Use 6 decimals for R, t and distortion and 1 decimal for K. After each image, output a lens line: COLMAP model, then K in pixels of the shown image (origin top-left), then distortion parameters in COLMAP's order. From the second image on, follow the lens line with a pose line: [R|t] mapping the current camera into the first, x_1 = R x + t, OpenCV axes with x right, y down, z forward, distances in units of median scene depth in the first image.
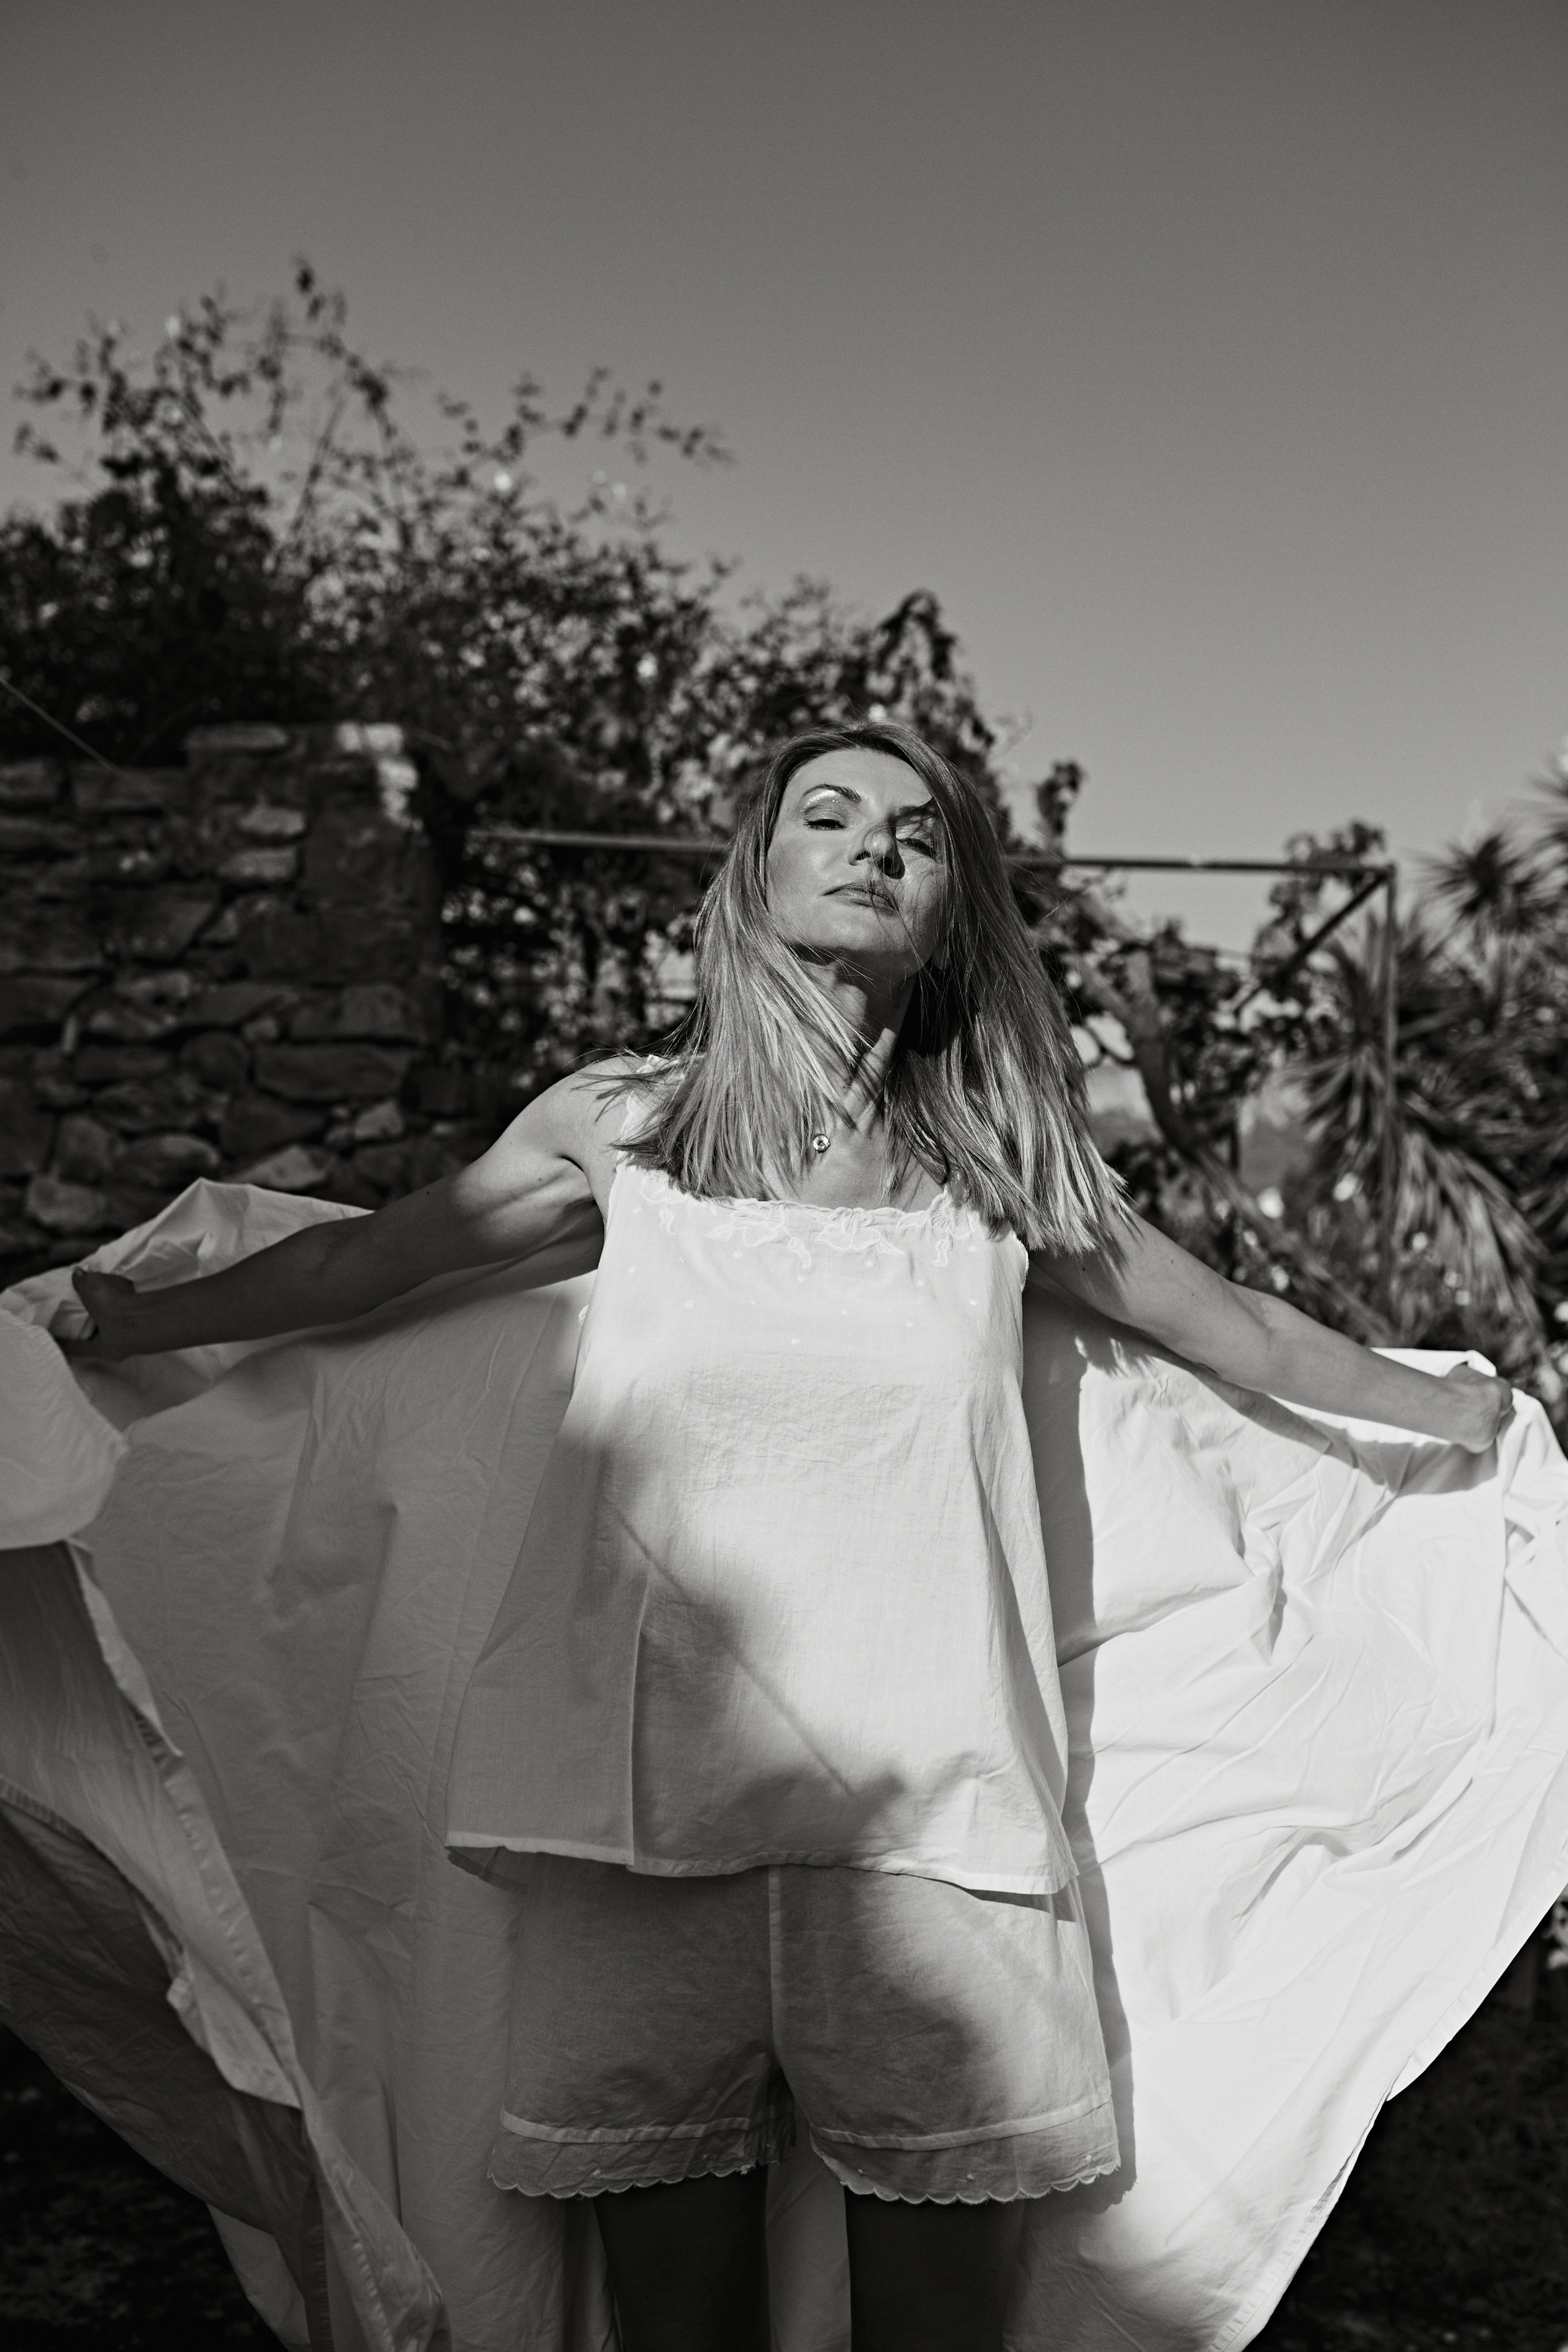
lens RADIAL K [[2366.6, 0, 779.2], [0, 2366.6, 1214.0], [0, 0, 1]] dist [-0.047580, 0.017379]
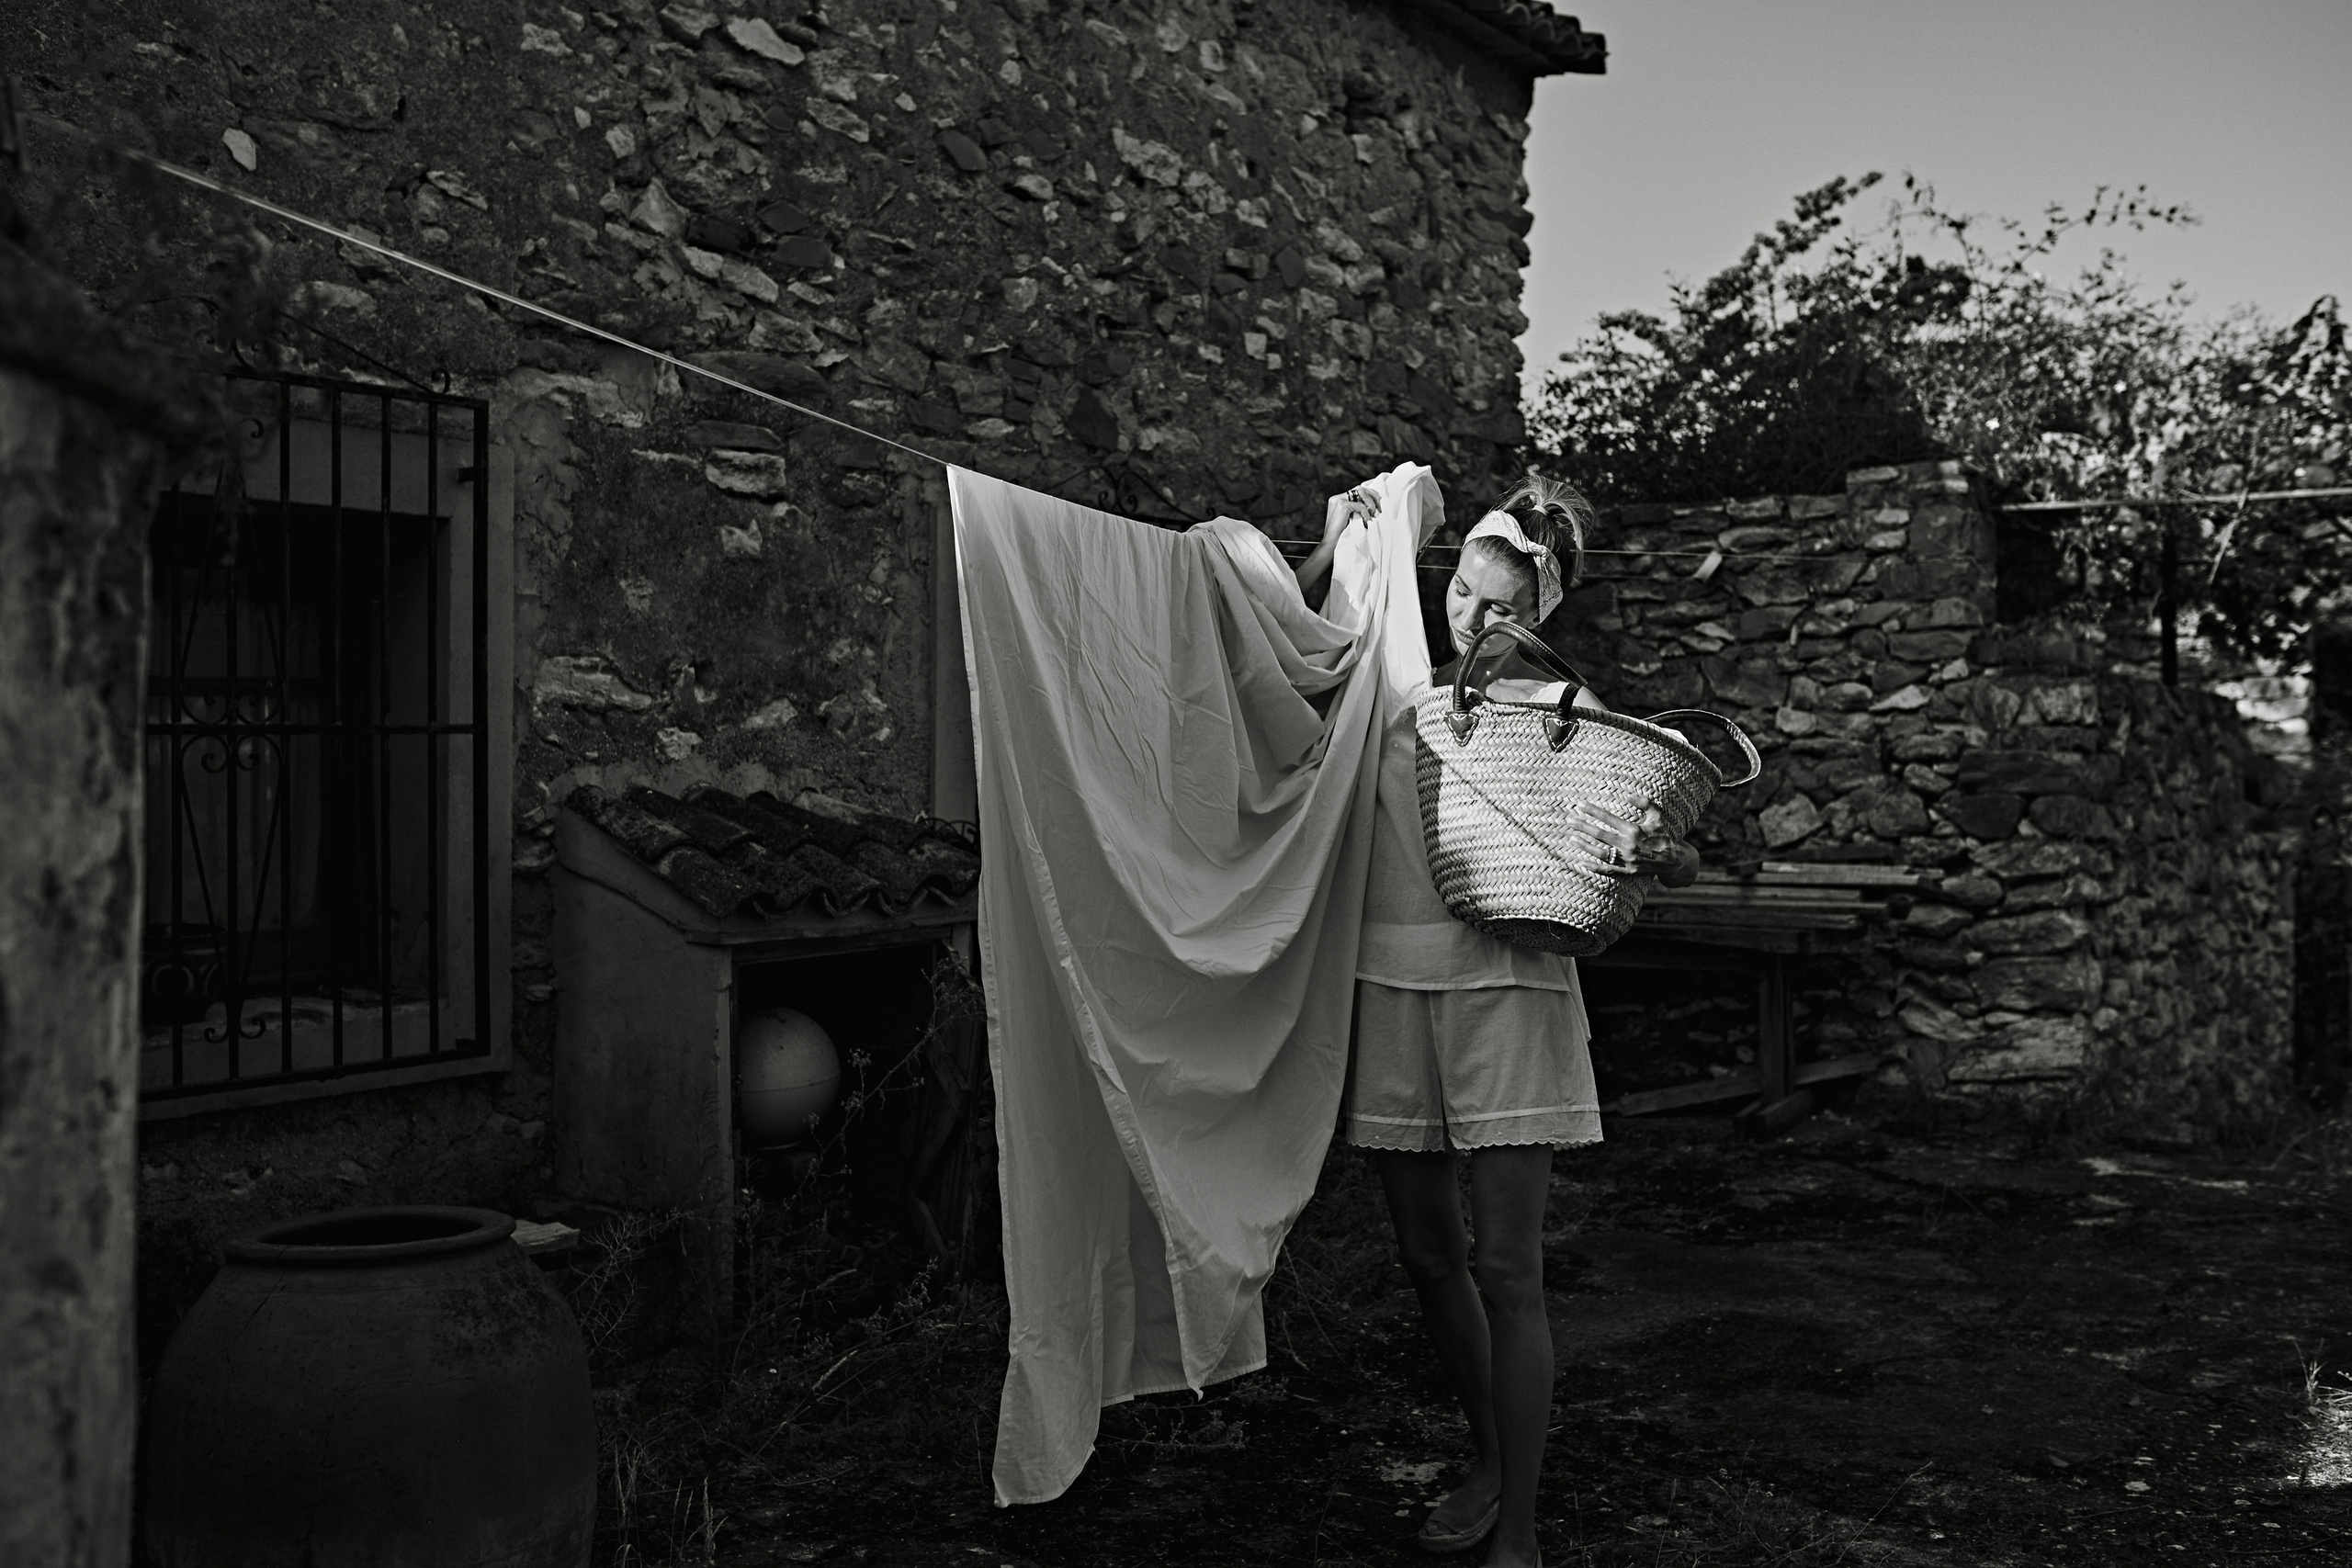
lens RADIAL K [[2314.5, 0, 1176.0], [0, 2314.5, 784.0], [0, 0, 1]] dist [-0.063927, 0.100934]
pose [[0.834971, -0.033423, -0.549278, 0.451801], [0.050234, 0.998616, 0.015598, -0.010978], [0.547996, -0.040617, 0.835494, -1.260170]]
